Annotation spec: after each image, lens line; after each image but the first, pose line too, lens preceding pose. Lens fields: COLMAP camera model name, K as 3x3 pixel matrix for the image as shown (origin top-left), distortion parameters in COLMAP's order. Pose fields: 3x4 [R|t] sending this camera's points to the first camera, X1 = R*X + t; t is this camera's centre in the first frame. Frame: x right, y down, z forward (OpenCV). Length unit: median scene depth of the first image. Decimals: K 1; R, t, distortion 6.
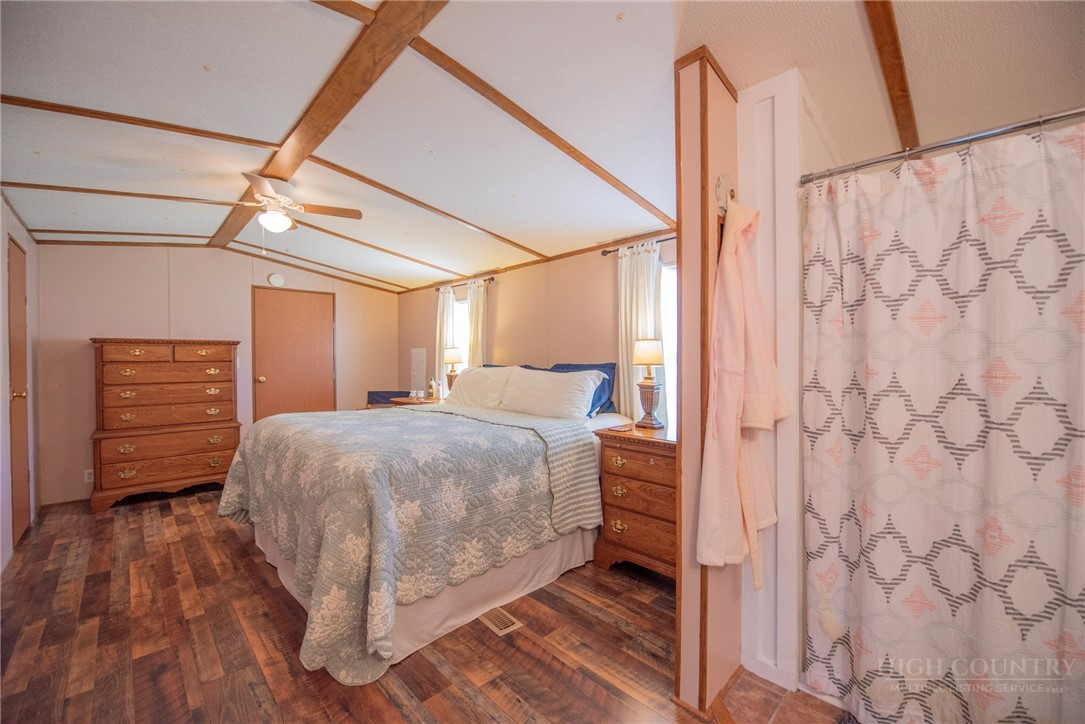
lens RADIAL K [[435.5, 0, 538.9], [0, 435.5, 362.0], [0, 0, 1]] dist [-0.016001, -0.002602]
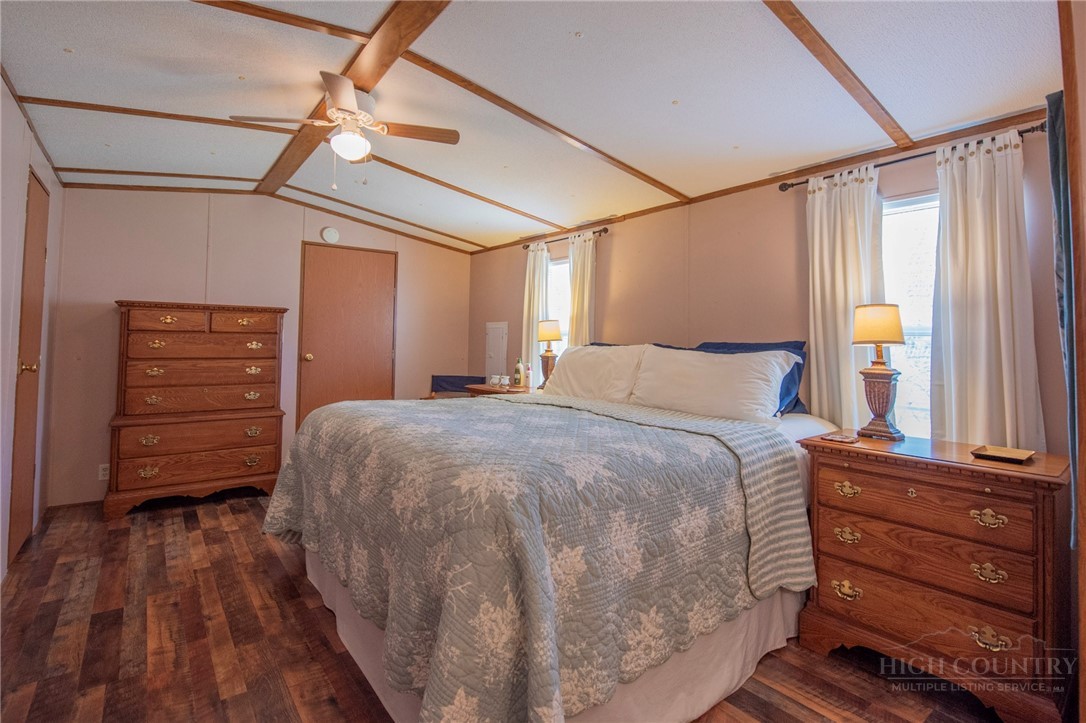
lens RADIAL K [[516.8, 0, 549.6], [0, 516.8, 318.4], [0, 0, 1]] dist [-0.013824, -0.004230]
pose [[0.994562, 0.011884, -0.103461, -0.195952], [-0.017438, 0.998445, -0.052941, 0.022307], [0.102671, 0.054458, 0.993224, 0.183290]]
